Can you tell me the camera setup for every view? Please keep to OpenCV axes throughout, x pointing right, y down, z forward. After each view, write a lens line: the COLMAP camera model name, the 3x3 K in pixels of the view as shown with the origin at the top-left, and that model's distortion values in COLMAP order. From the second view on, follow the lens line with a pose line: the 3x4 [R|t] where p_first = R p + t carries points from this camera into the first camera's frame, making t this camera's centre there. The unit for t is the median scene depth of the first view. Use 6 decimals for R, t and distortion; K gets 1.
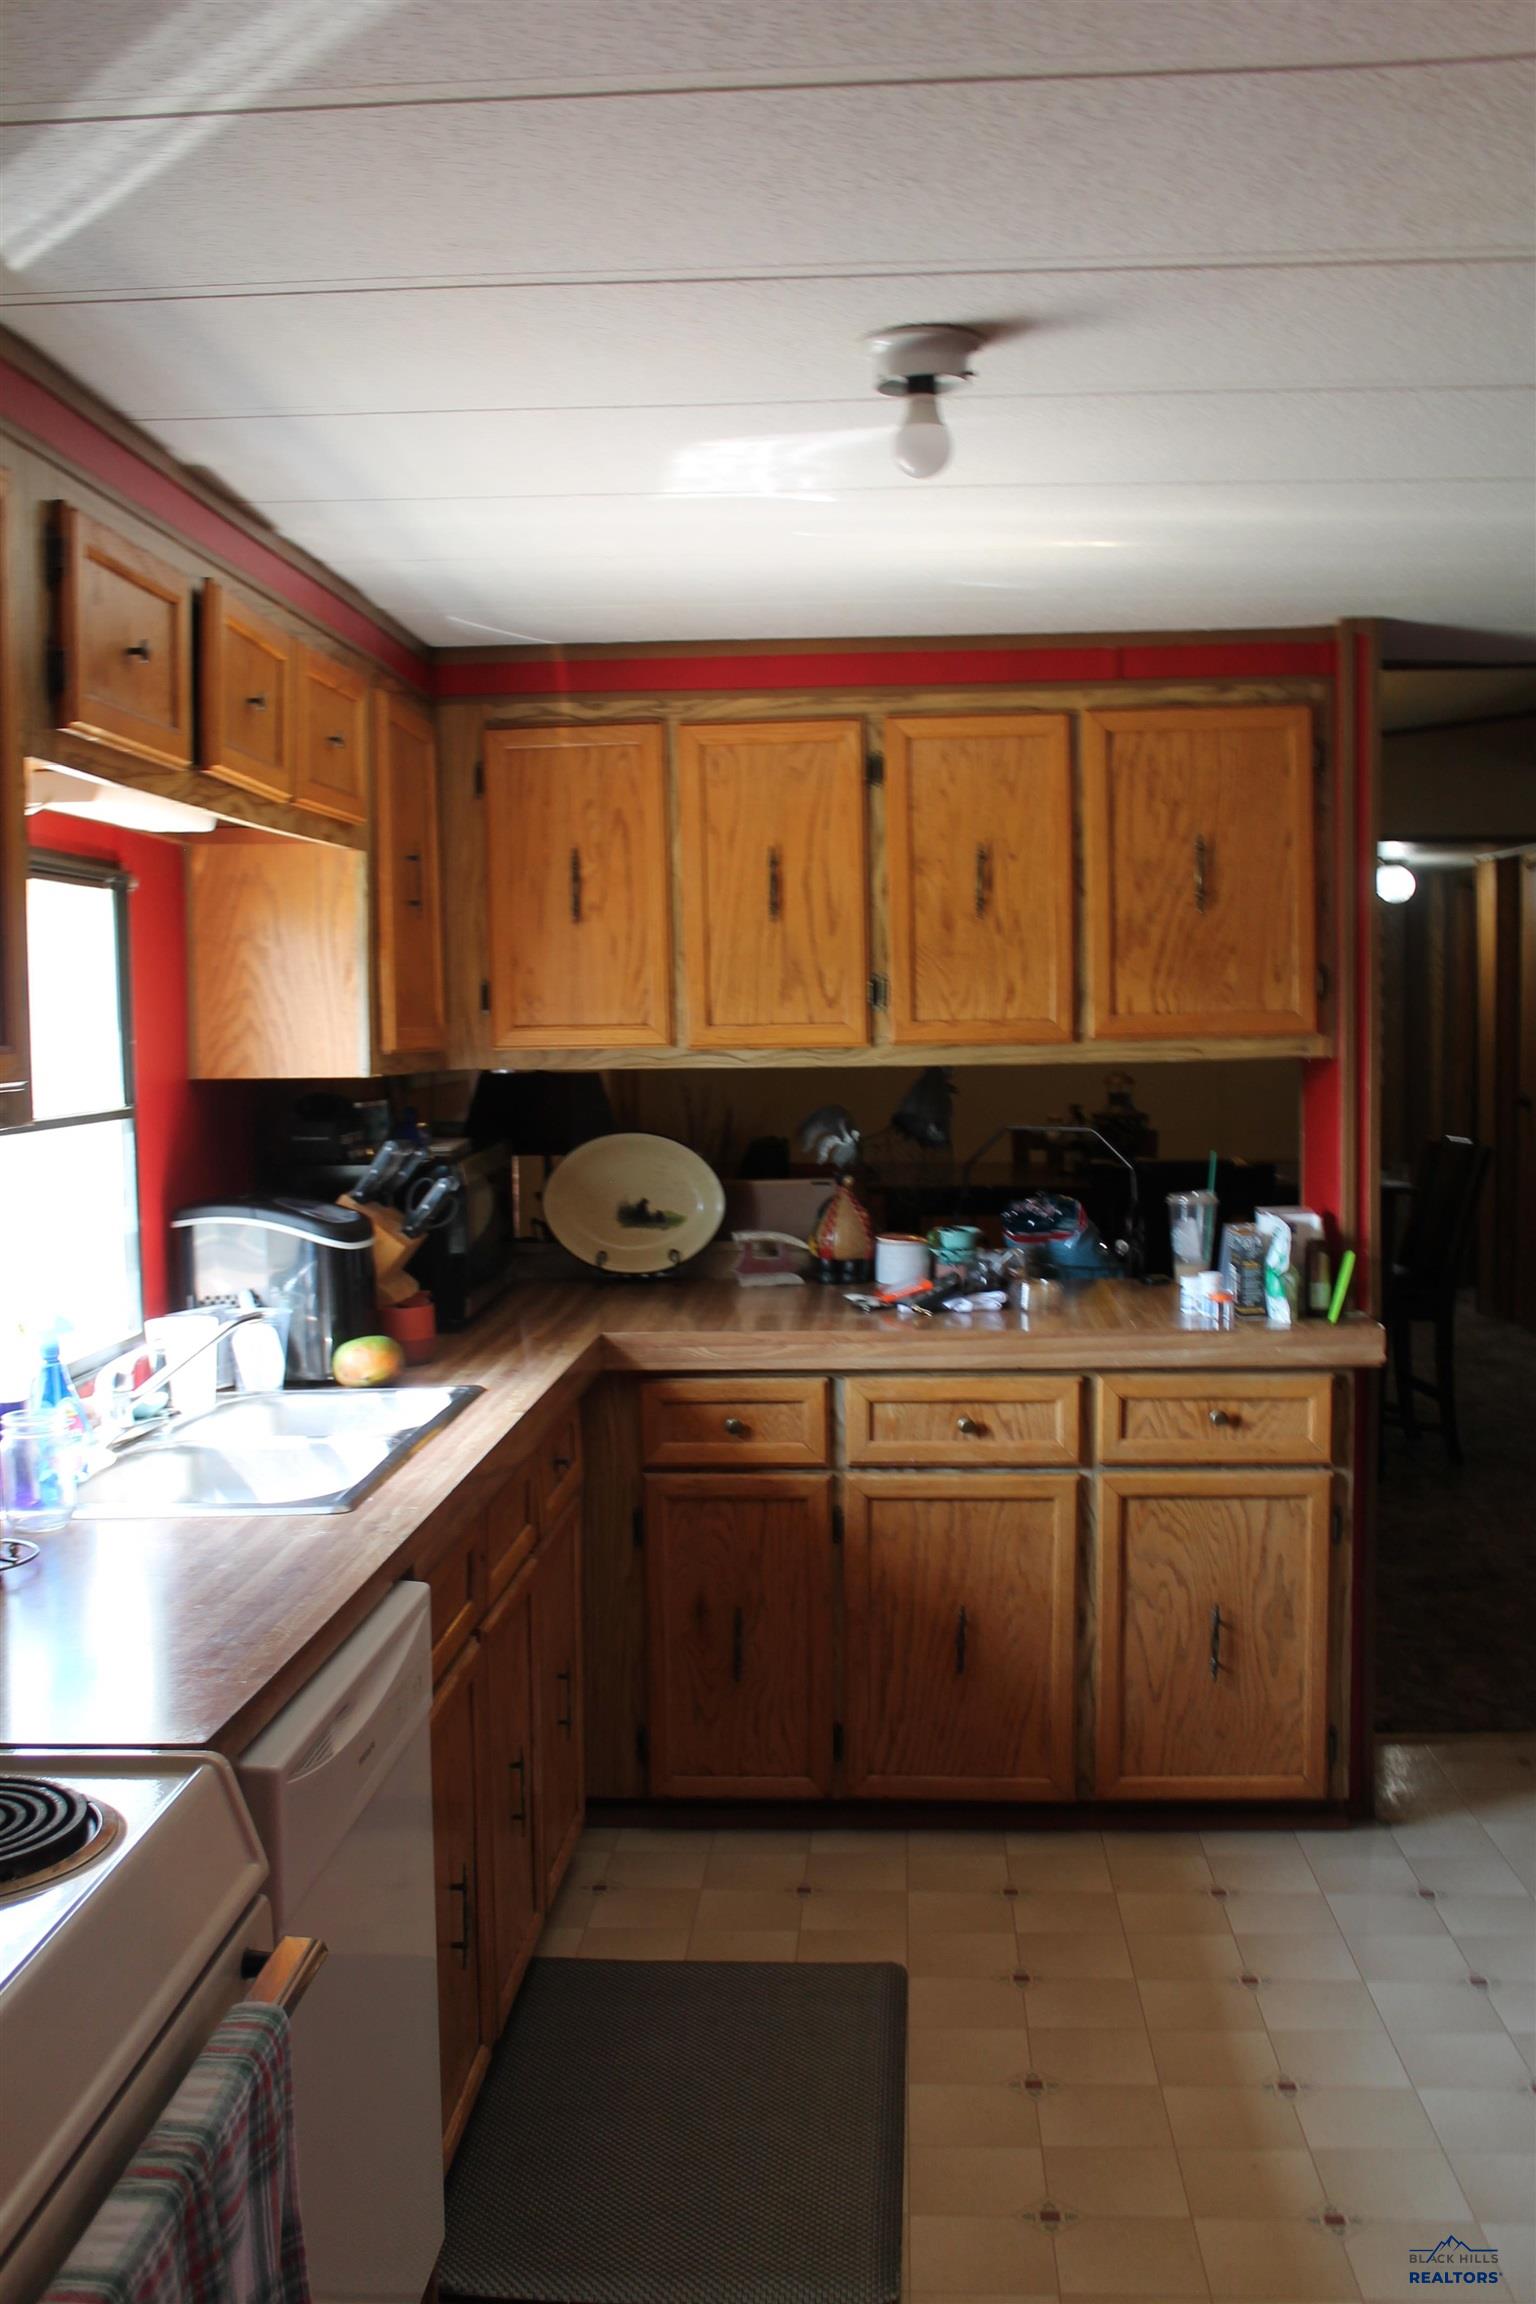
lens RADIAL K [[2175.6, 0, 768.0], [0, 2175.6, 1152.0], [0, 0, 1]] dist [-0.183743, 0.000401]
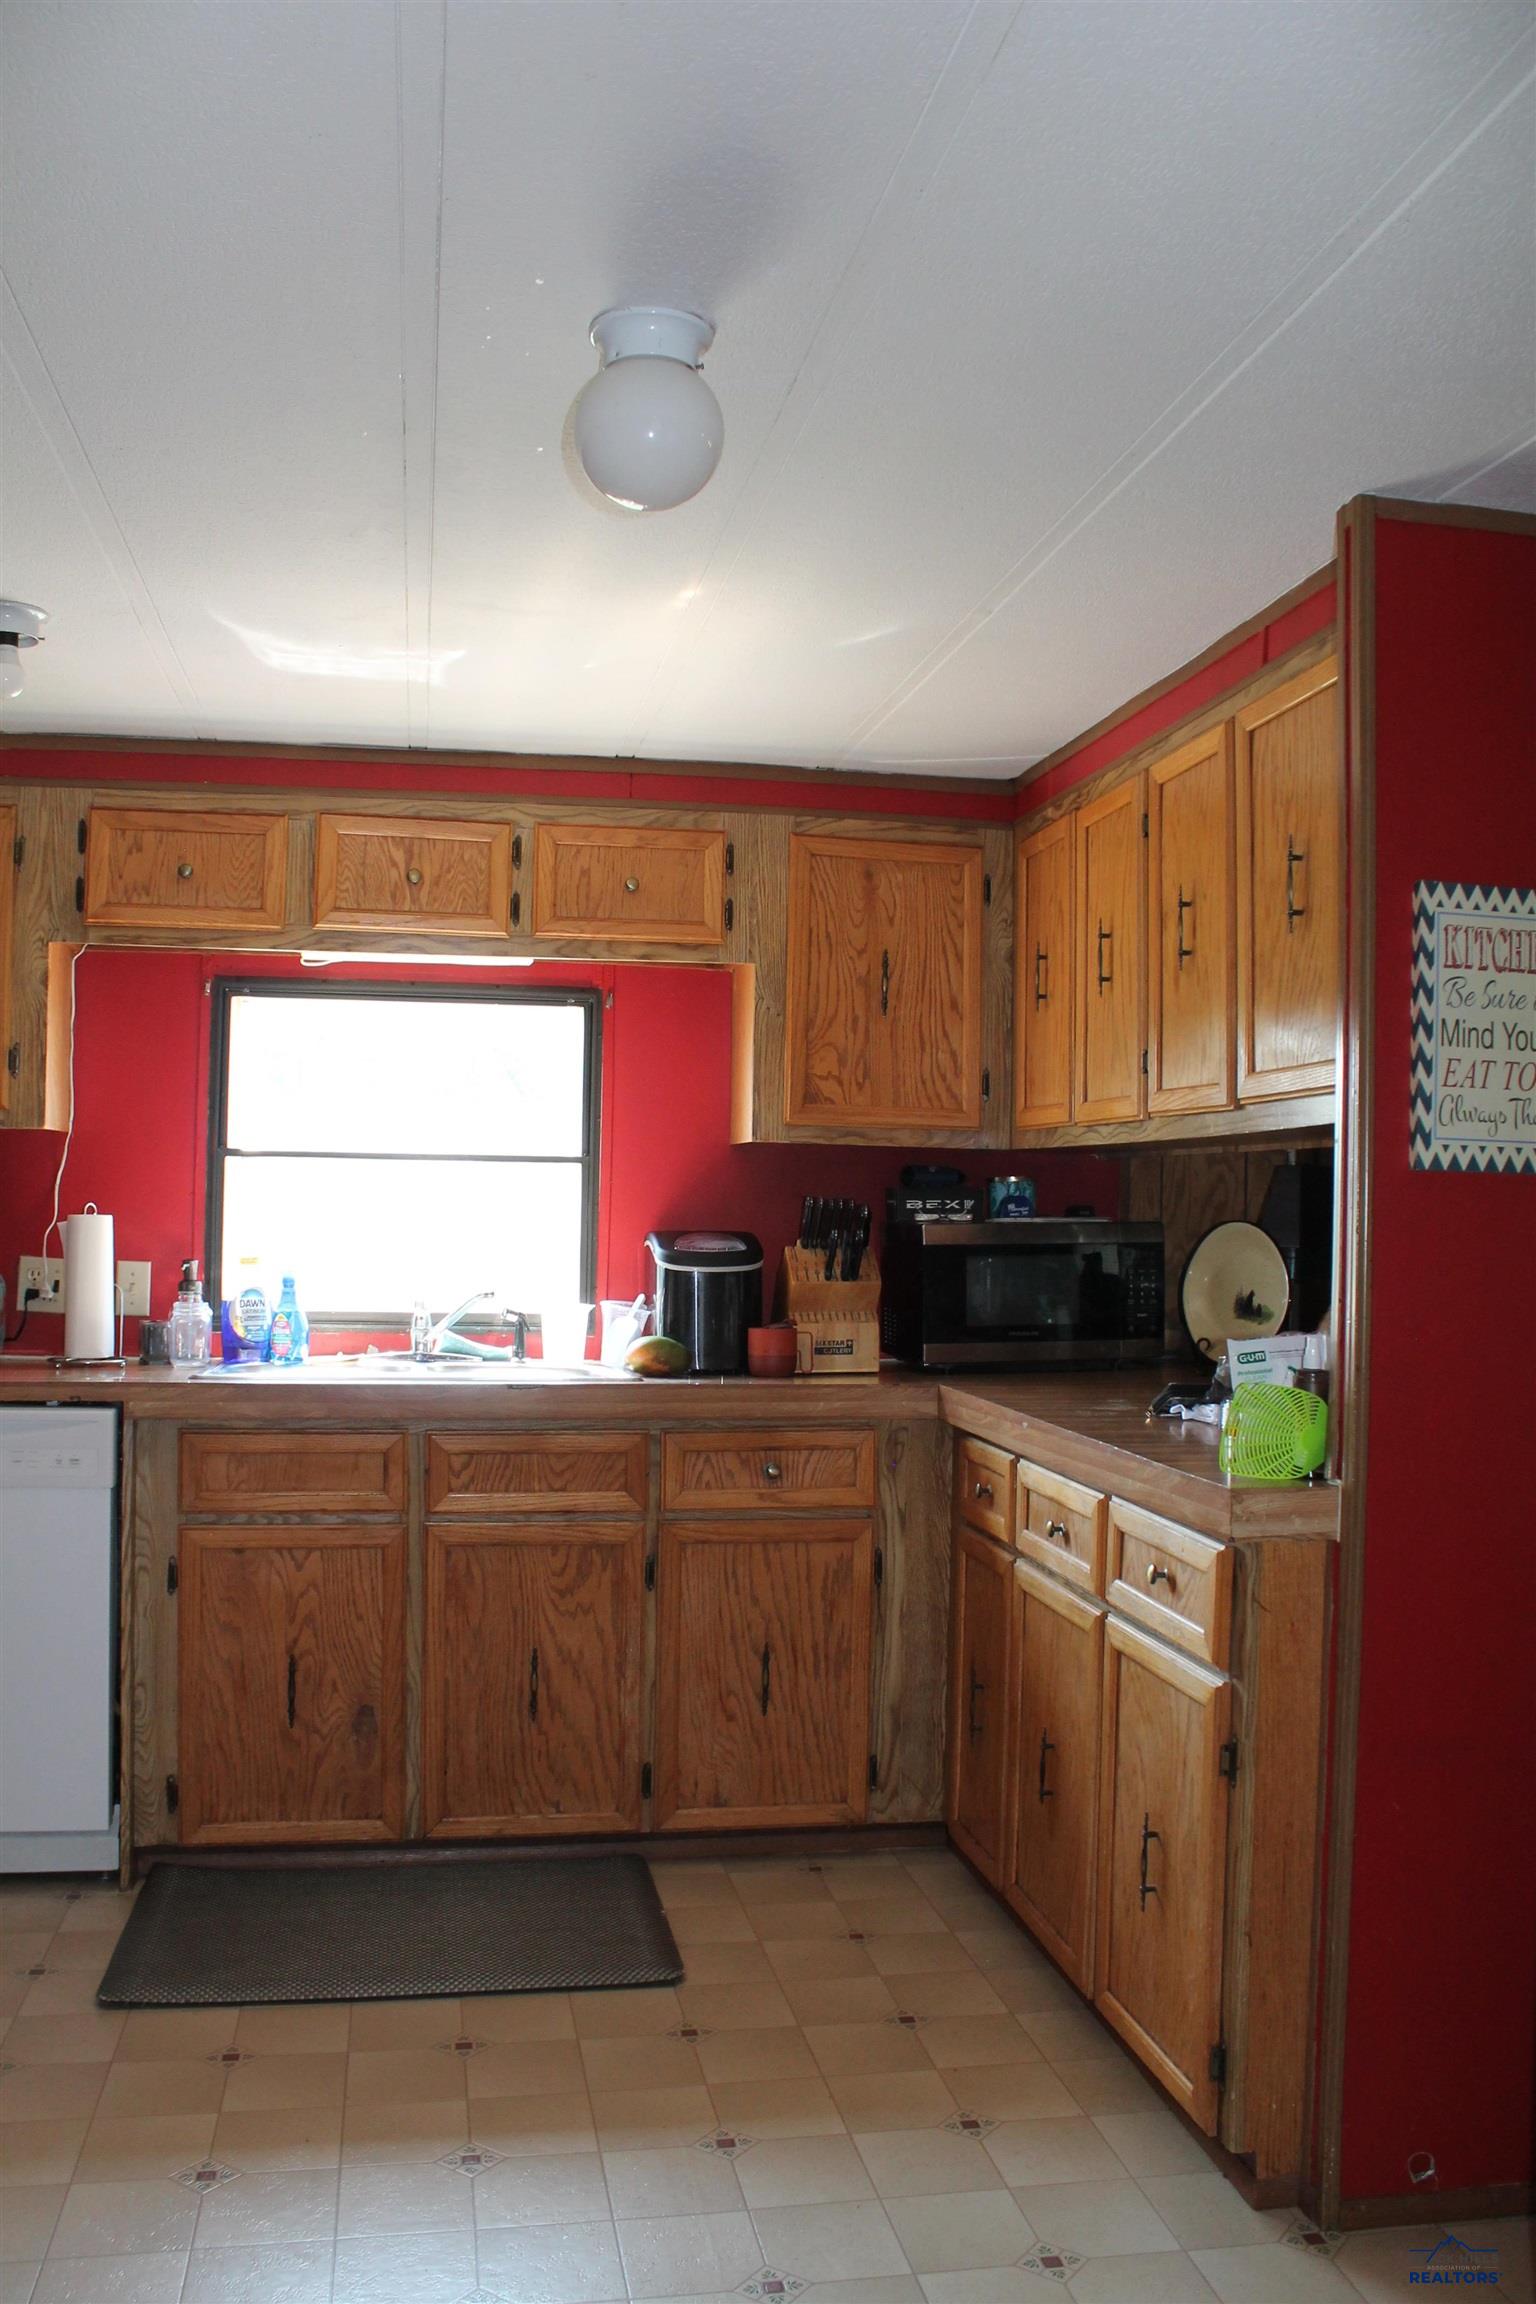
lens RADIAL K [[1927.5, 0, 768.0], [0, 1927.5, 1152.0], [0, 0, 1]] dist [-0.133324, 0.004473]
pose [[0.255663, -0.001022, -0.966765, 0.929328], [-0.083004, 0.996284, -0.023004, -0.003954], [0.963196, 0.086126, 0.254628, 0.734674]]
